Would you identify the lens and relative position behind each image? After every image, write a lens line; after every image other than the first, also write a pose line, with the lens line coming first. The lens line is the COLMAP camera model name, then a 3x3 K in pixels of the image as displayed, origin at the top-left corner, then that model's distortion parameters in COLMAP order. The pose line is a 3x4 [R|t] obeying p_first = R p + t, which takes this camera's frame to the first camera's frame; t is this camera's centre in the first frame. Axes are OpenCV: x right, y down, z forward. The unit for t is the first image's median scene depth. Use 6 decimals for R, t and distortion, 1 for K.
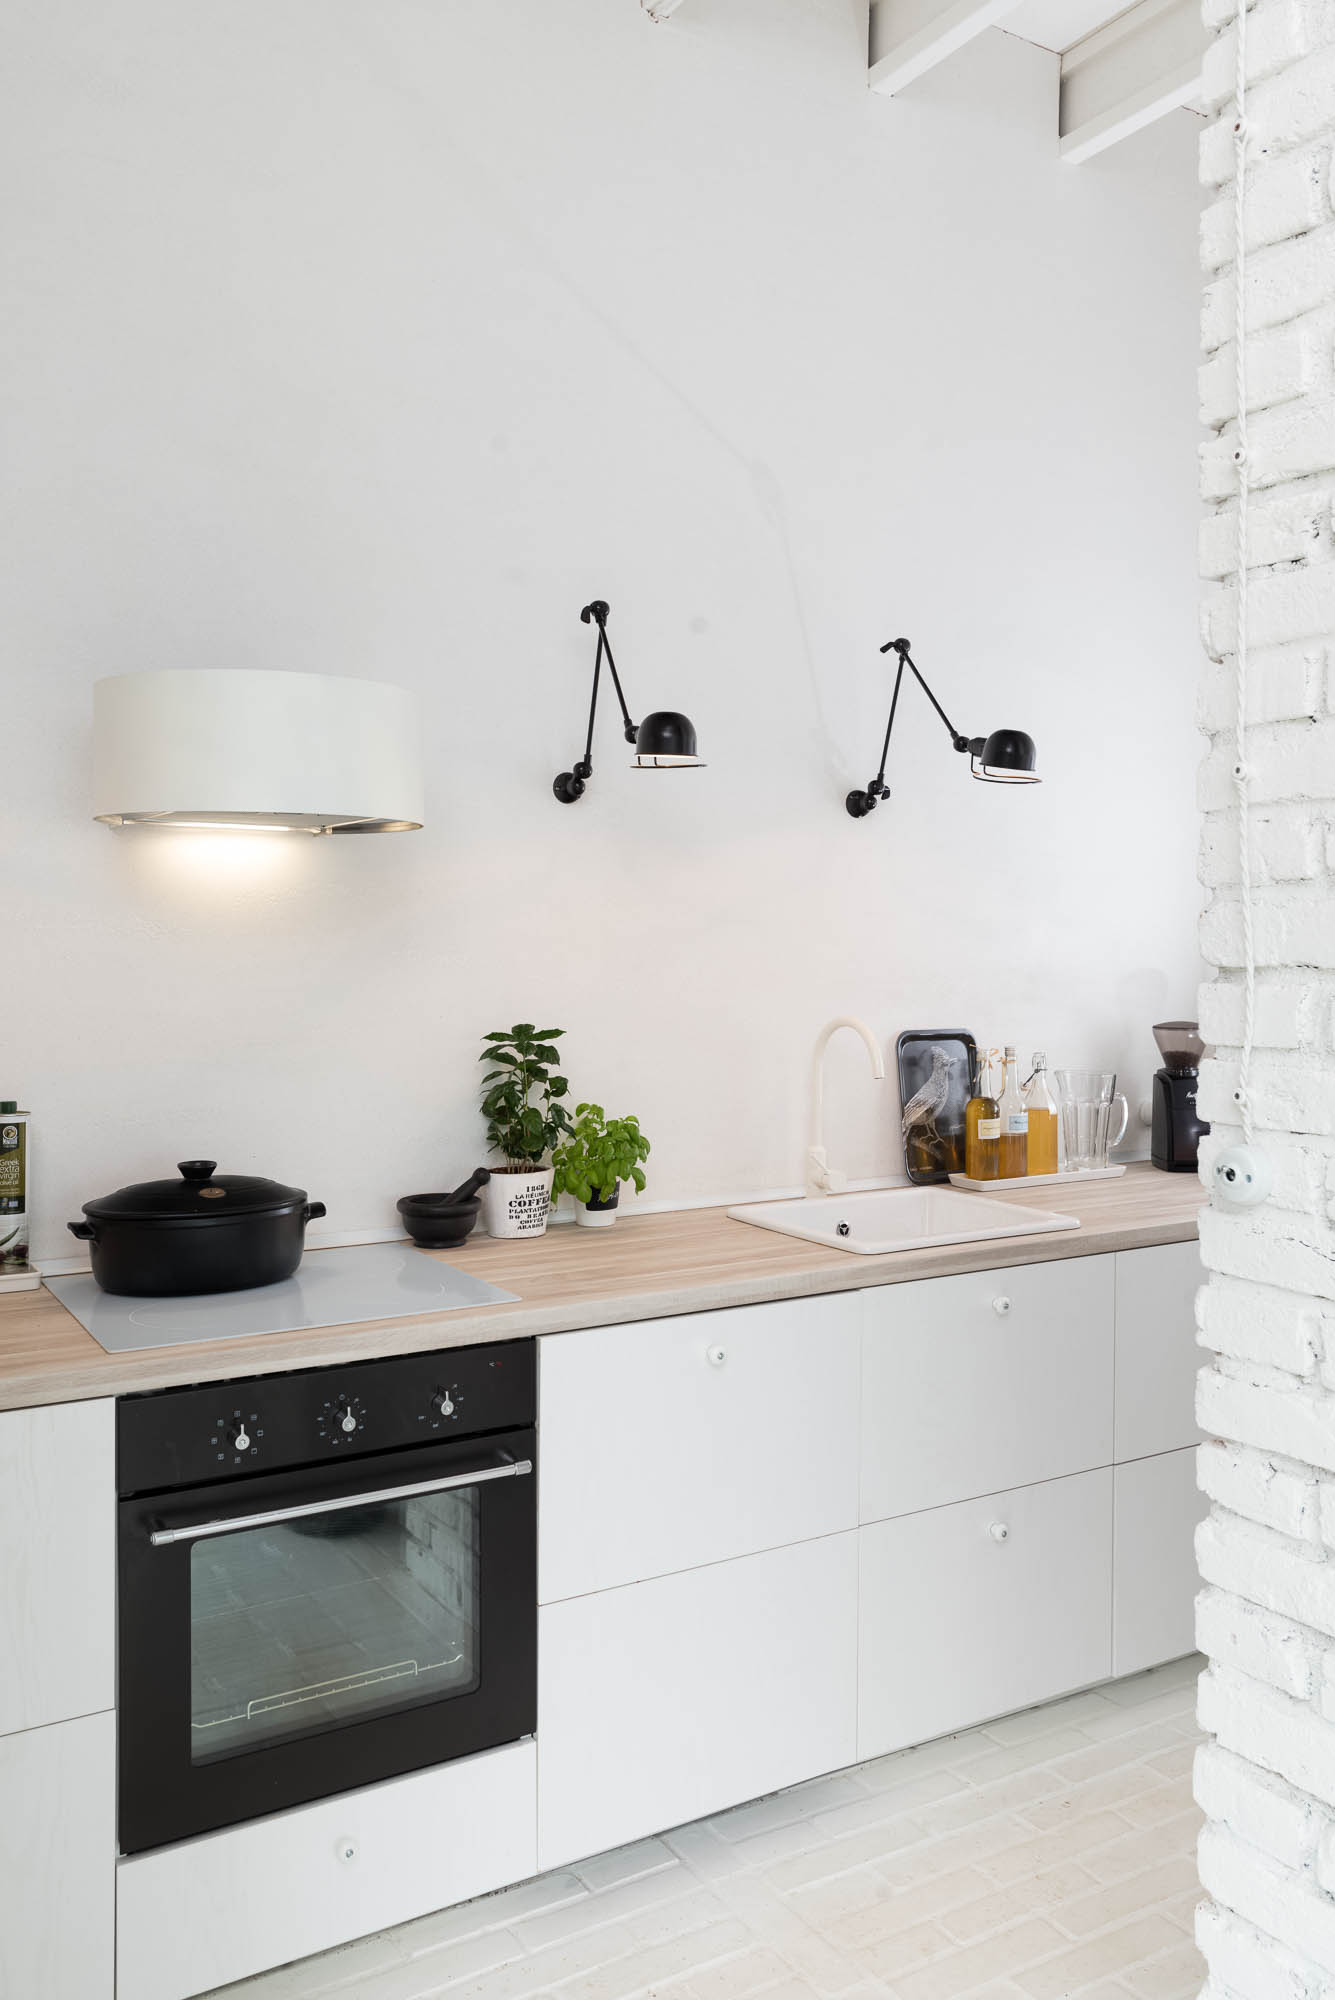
lens RADIAL K [[1544.4, 0, 688.0], [0, 1544.4, 960.8], [0, 0, 1]] dist [-0.013620, 0.000884]
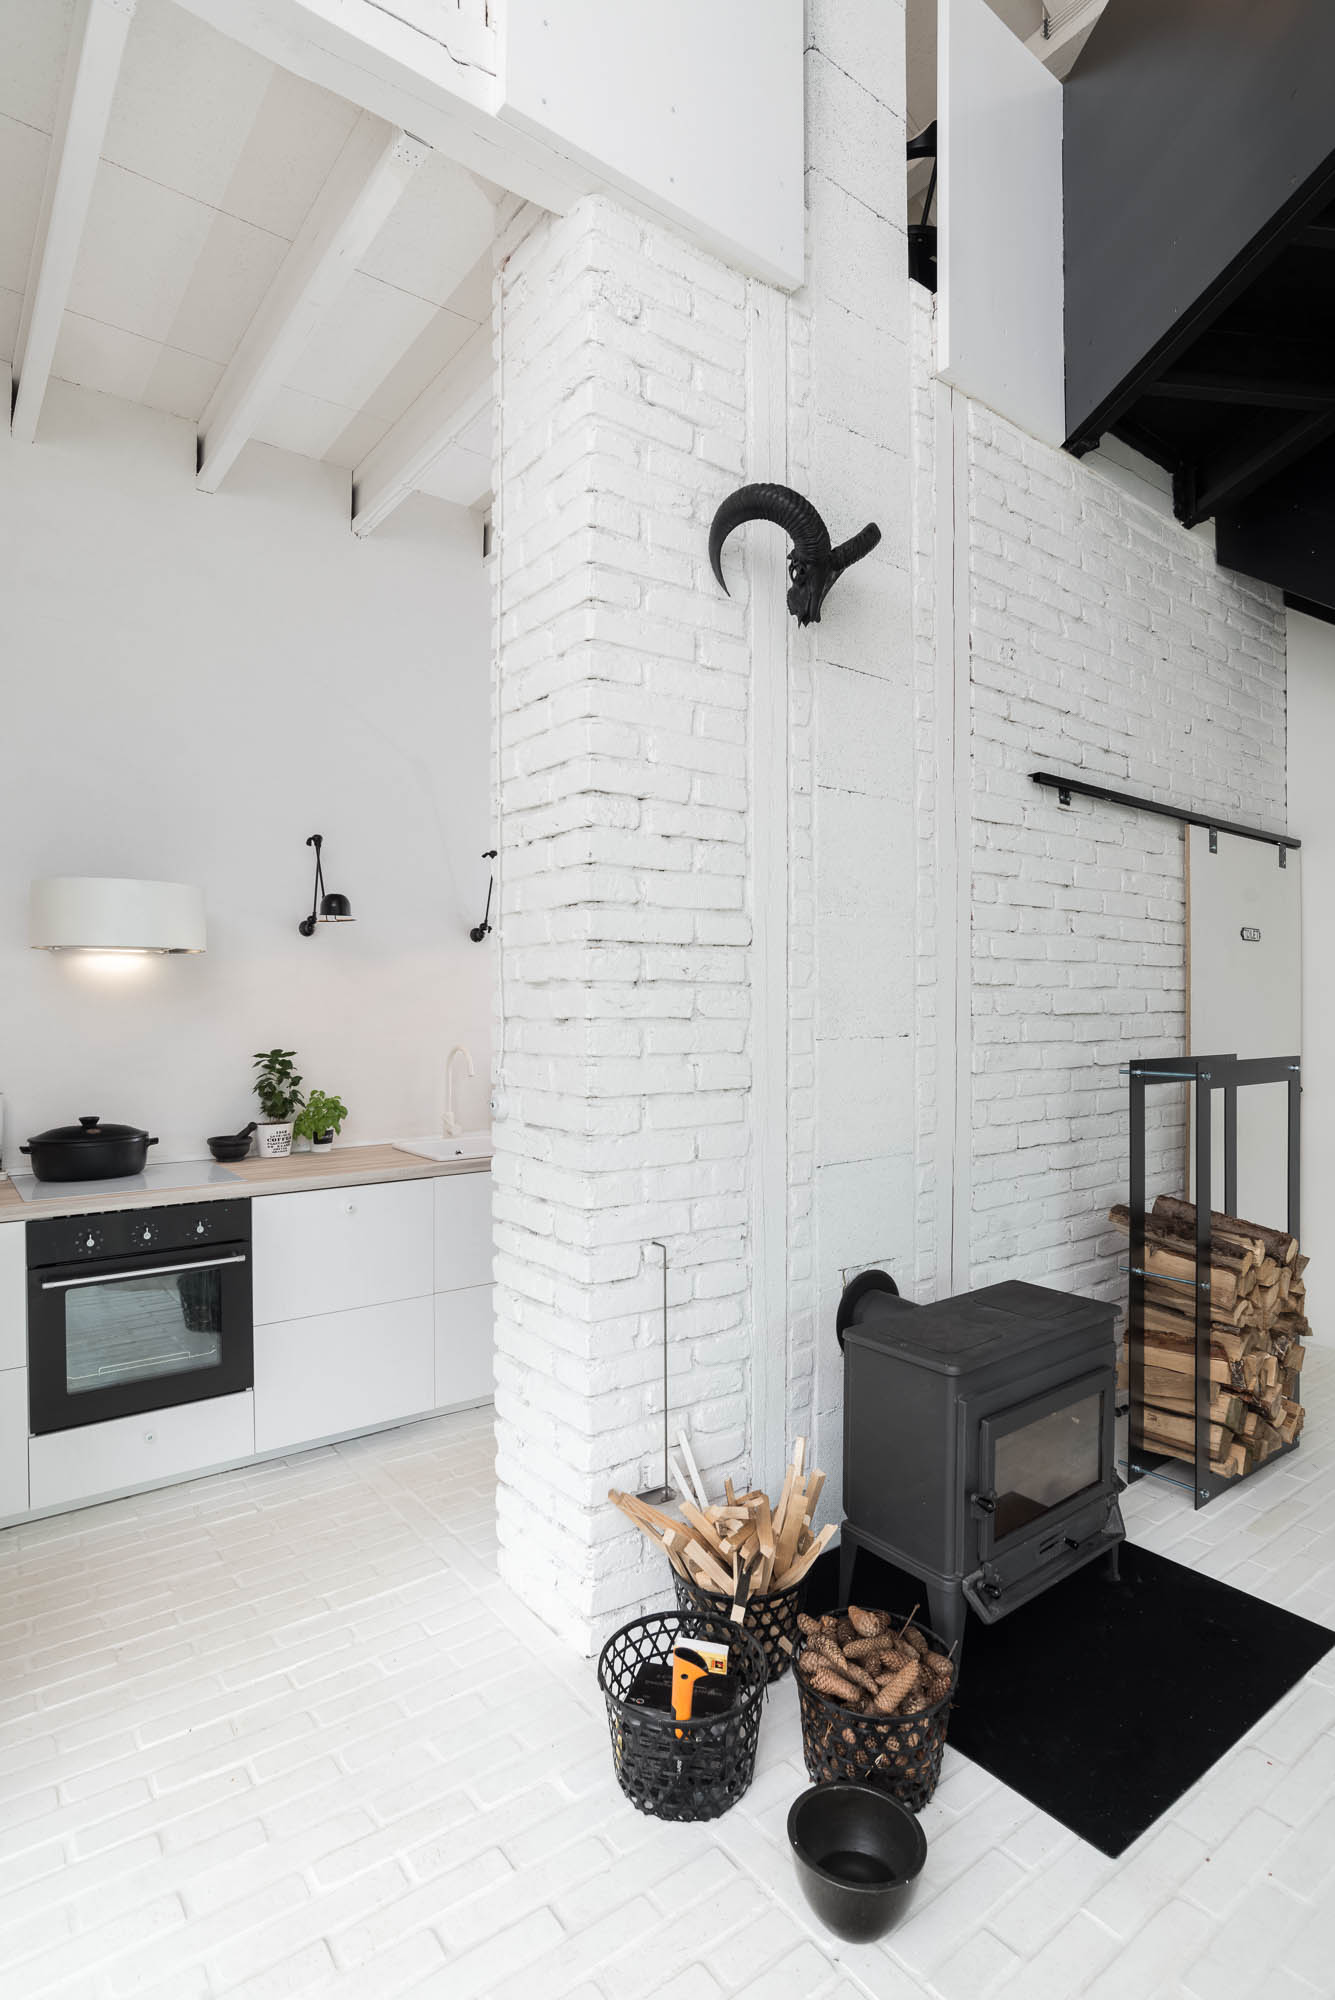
lens RADIAL K [[998.4, 0, 666.6], [0, 998.4, 1011.3], [0, 0, 1]] dist [-0.037166, 0.006343]
pose [[0.995399, -0.006436, 0.095600, 0.278603], [0.007101, 0.999953, -0.006612, 0.004357], [-0.095553, 0.007261, 0.995398, -0.322946]]
